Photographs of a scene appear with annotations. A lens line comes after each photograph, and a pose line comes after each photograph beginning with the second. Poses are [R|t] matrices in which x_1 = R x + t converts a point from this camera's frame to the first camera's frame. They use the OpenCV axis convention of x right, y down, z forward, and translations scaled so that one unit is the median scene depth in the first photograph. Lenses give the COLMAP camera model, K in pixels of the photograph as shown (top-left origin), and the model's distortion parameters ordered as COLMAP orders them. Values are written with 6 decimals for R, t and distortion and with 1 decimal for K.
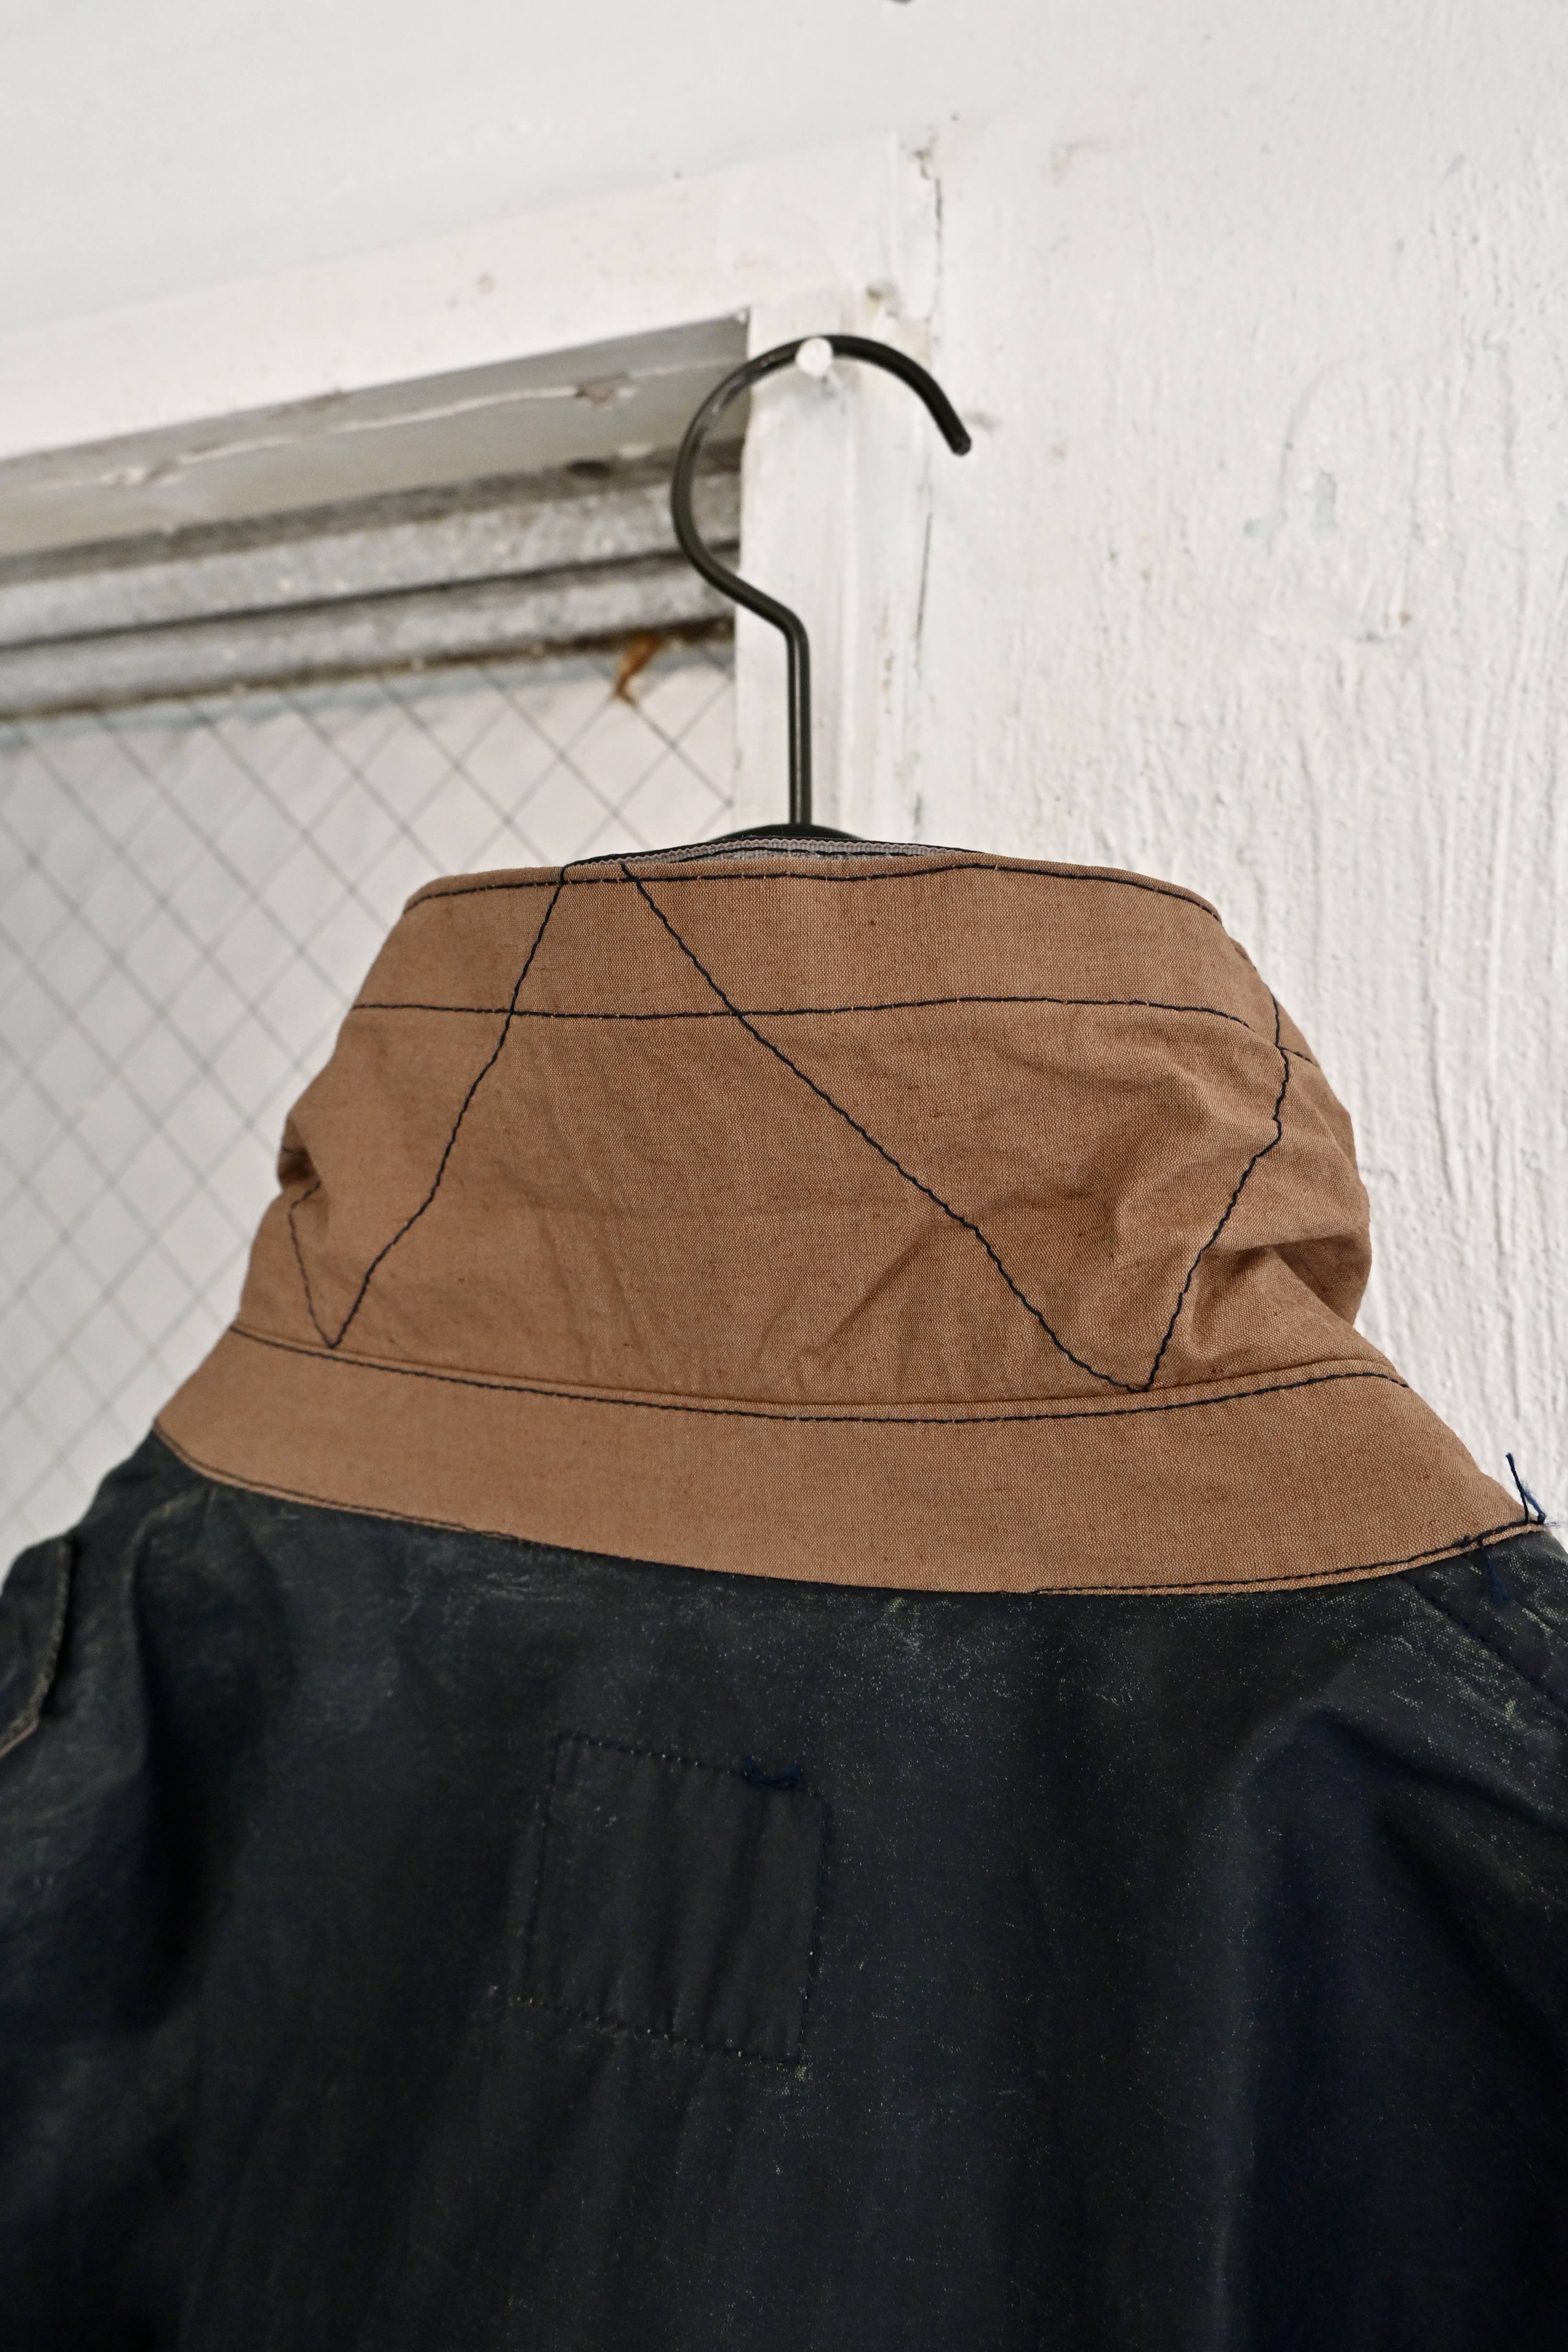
lens RADIAL K [[1765.8, 0, 795.6], [0, 1765.8, 1181.6], [0, 0, 1]] dist [-0.015306, 0.009569]
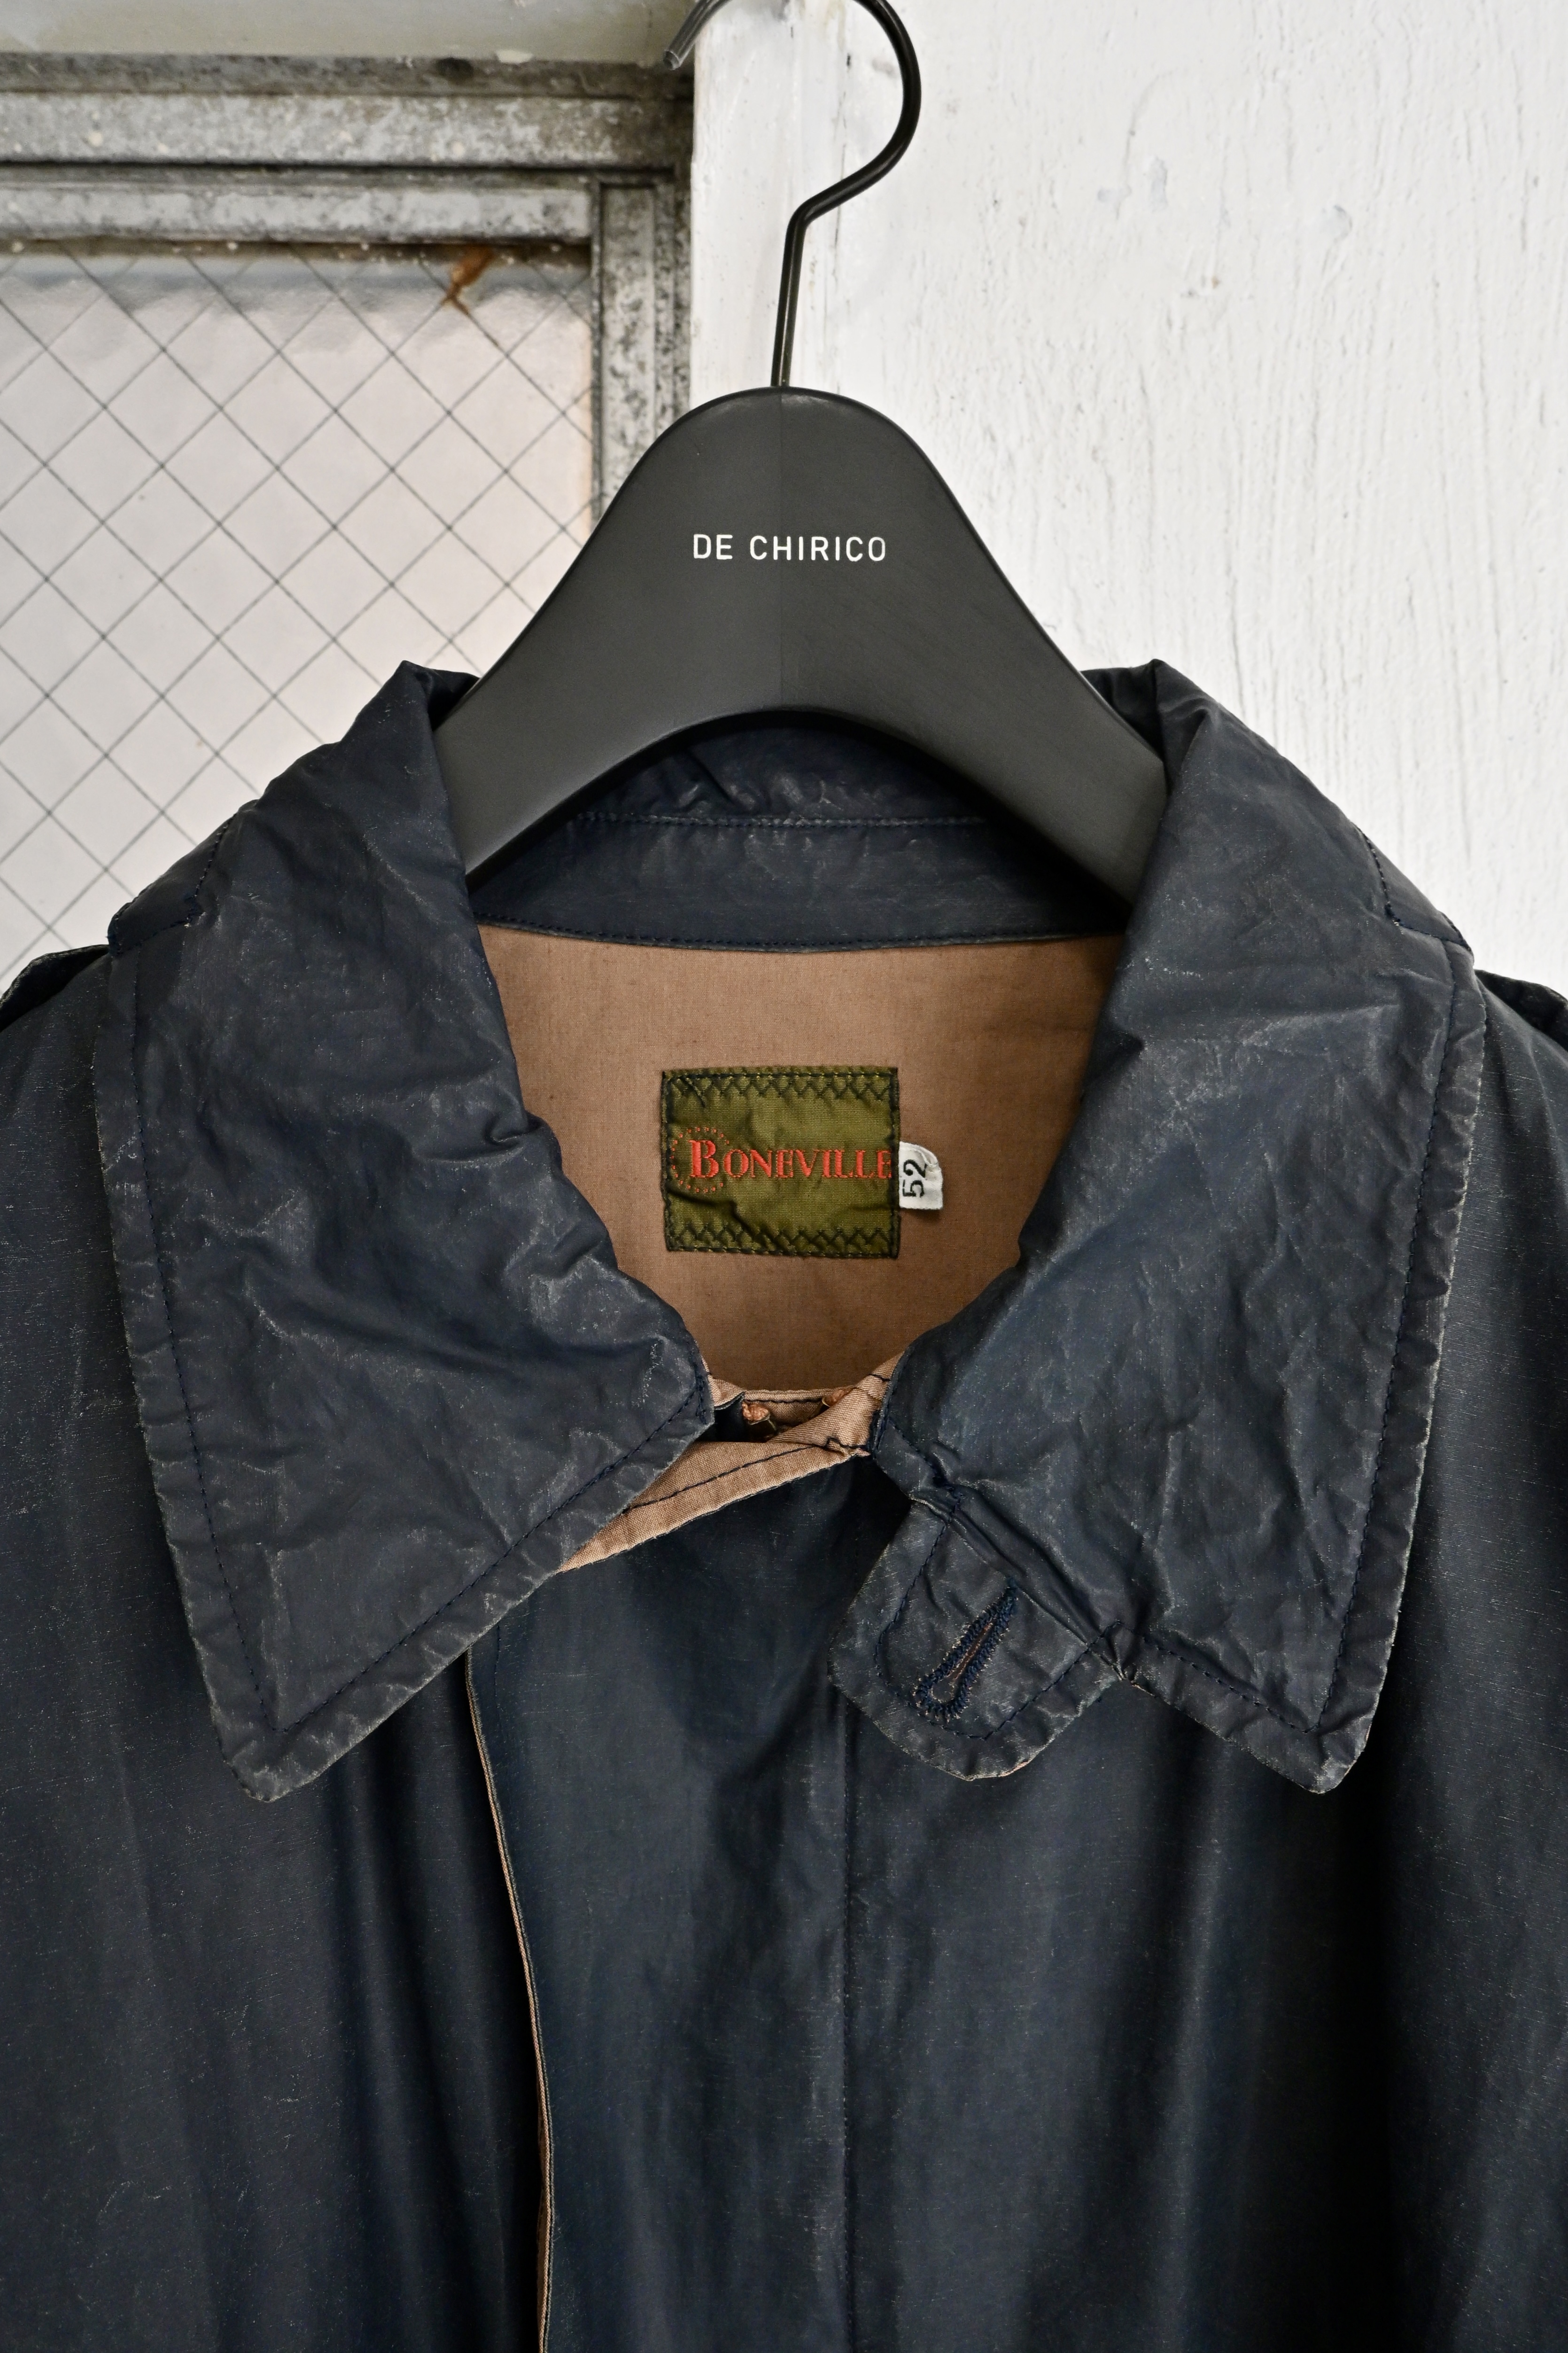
lens RADIAL K [[1766.4, 0, 809.7], [0, 1766.4, 1187.5], [0, 0, 1]] dist [-0.015306, 0.009569]
pose [[0.928107, -0.024535, 0.371503, -0.424354], [-0.003303, 0.997245, 0.074111, 0.249748], [-0.372298, -0.070010, 0.925469, -0.152567]]
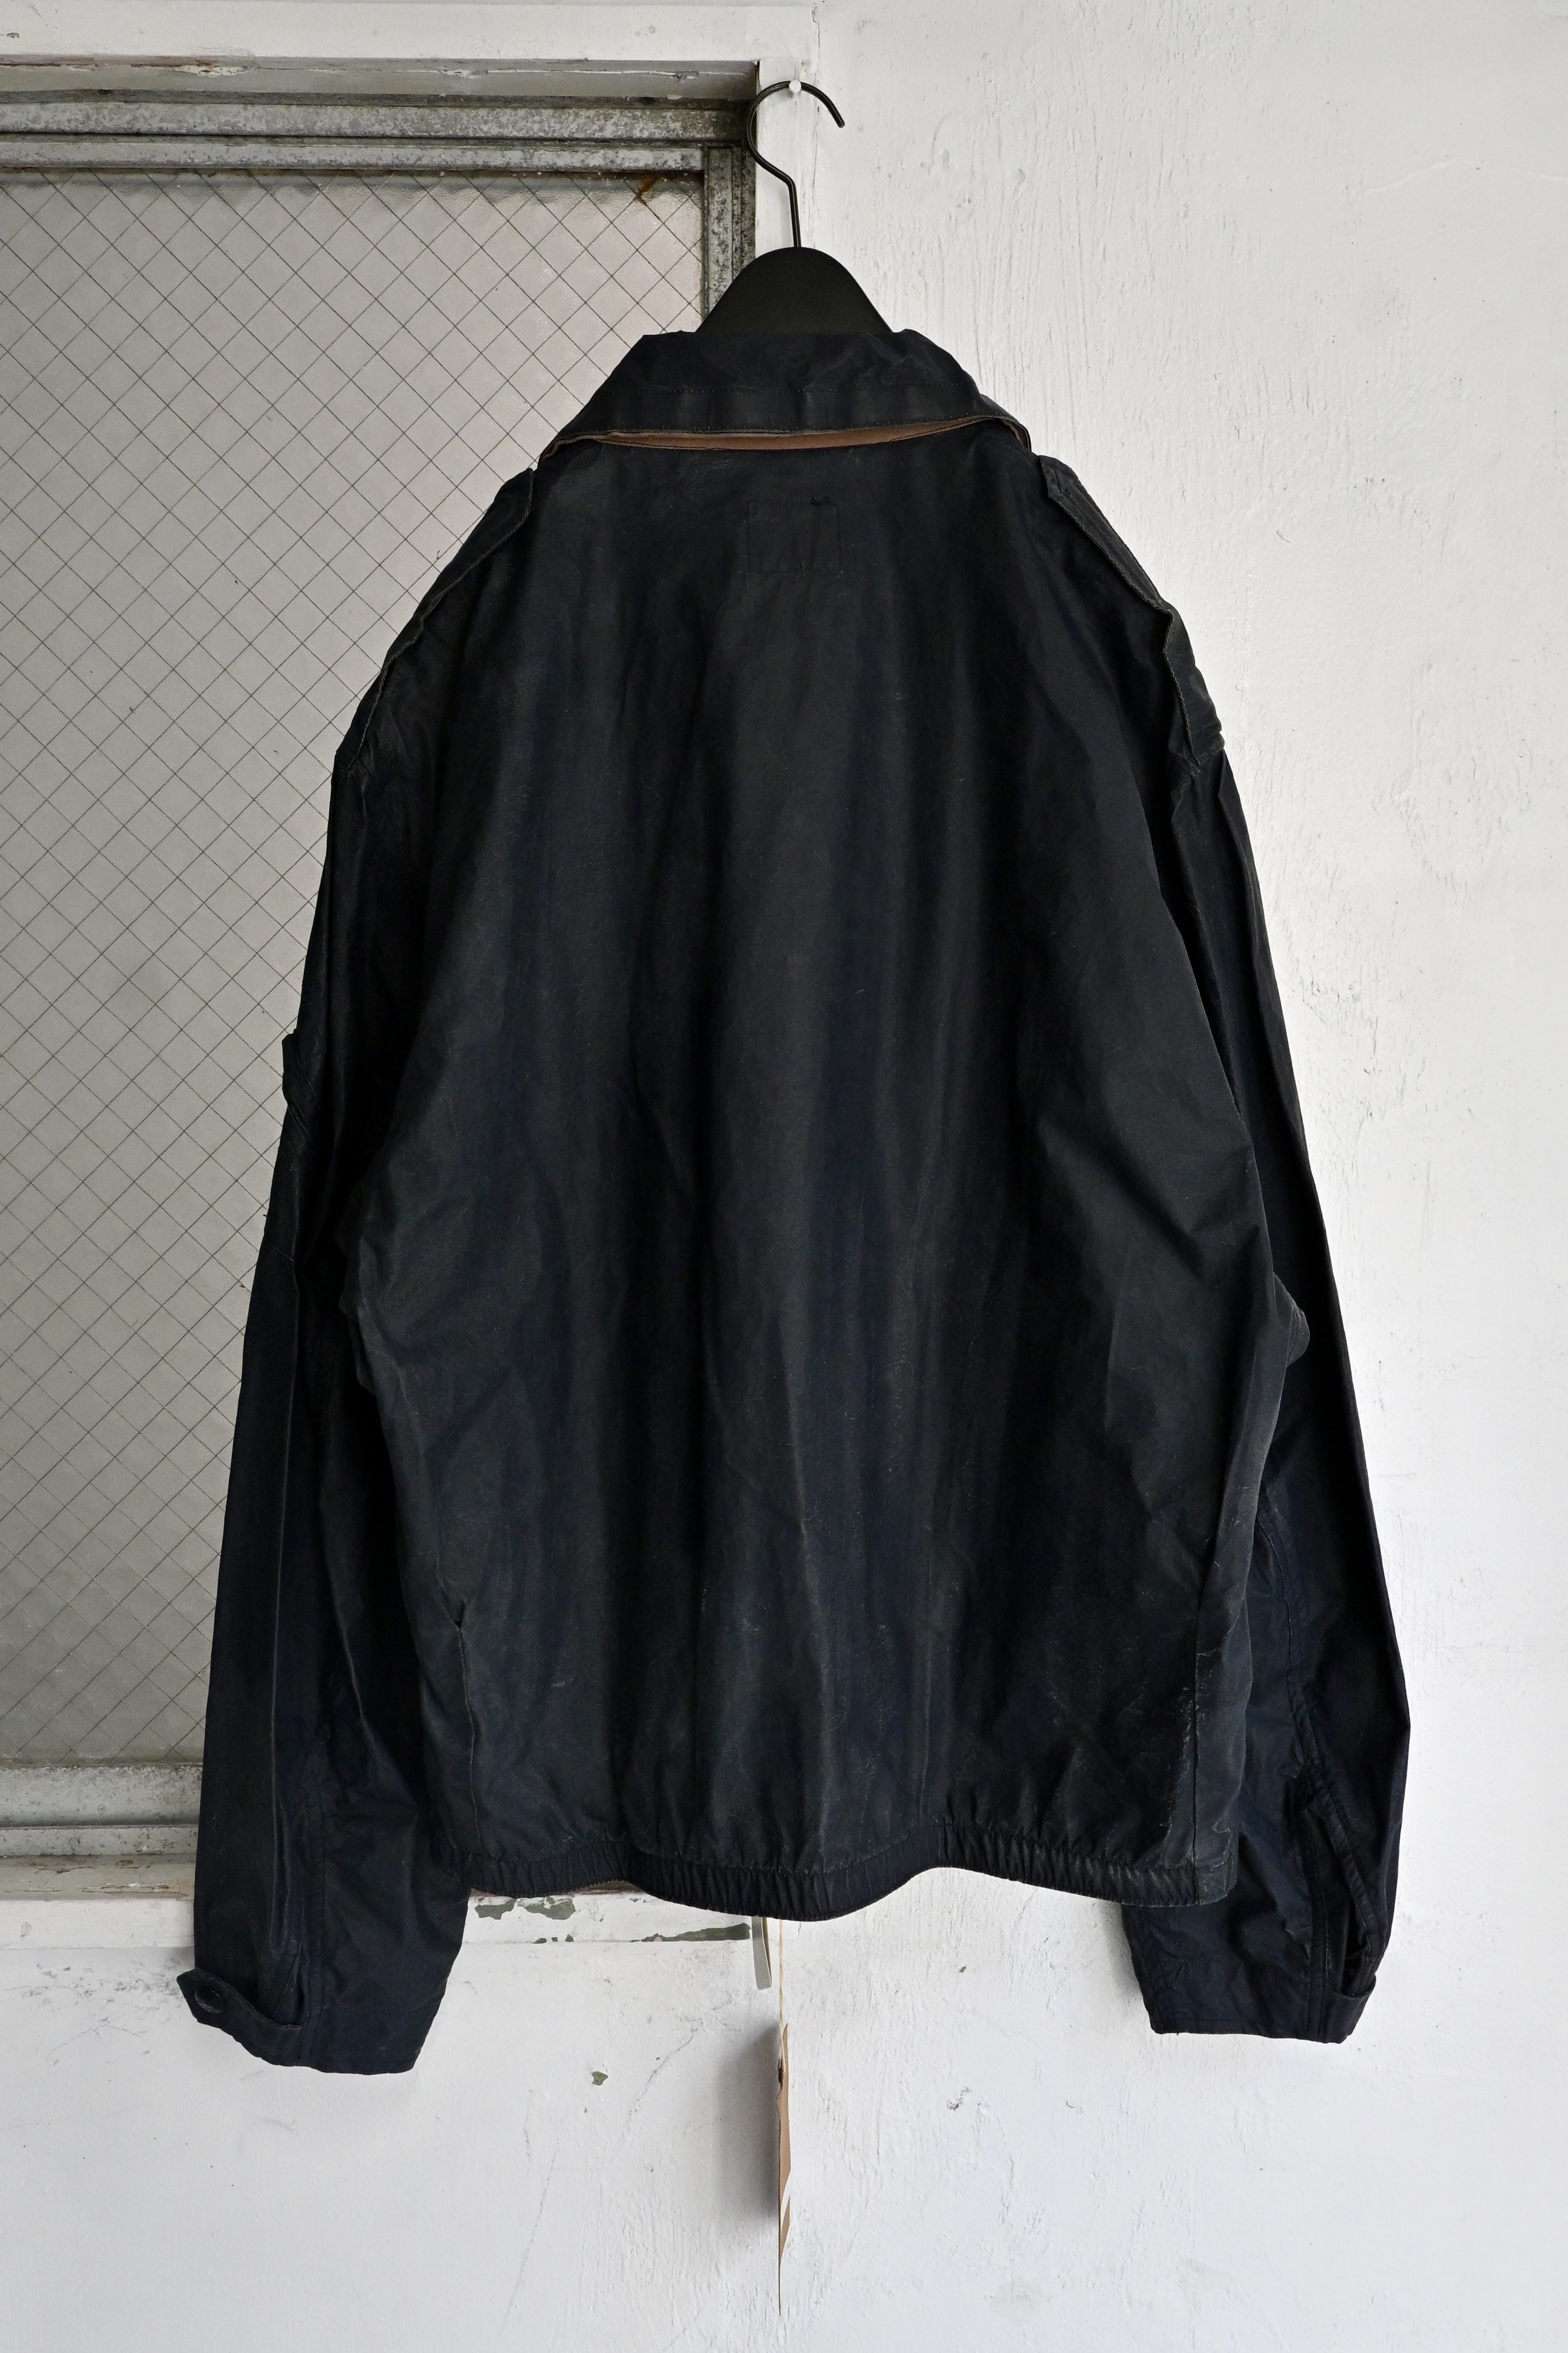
lens RADIAL K [[2097.7, 0, 790.6], [0, 2097.7, 1176.9], [0, 0, 1]] dist [-0.016067, 0.003452]
pose [[0.926209, -0.040299, 0.374851, -1.391229], [-0.002435, 0.993611, 0.112836, 0.973077], [-0.377004, -0.105422, 0.920193, -2.458298]]
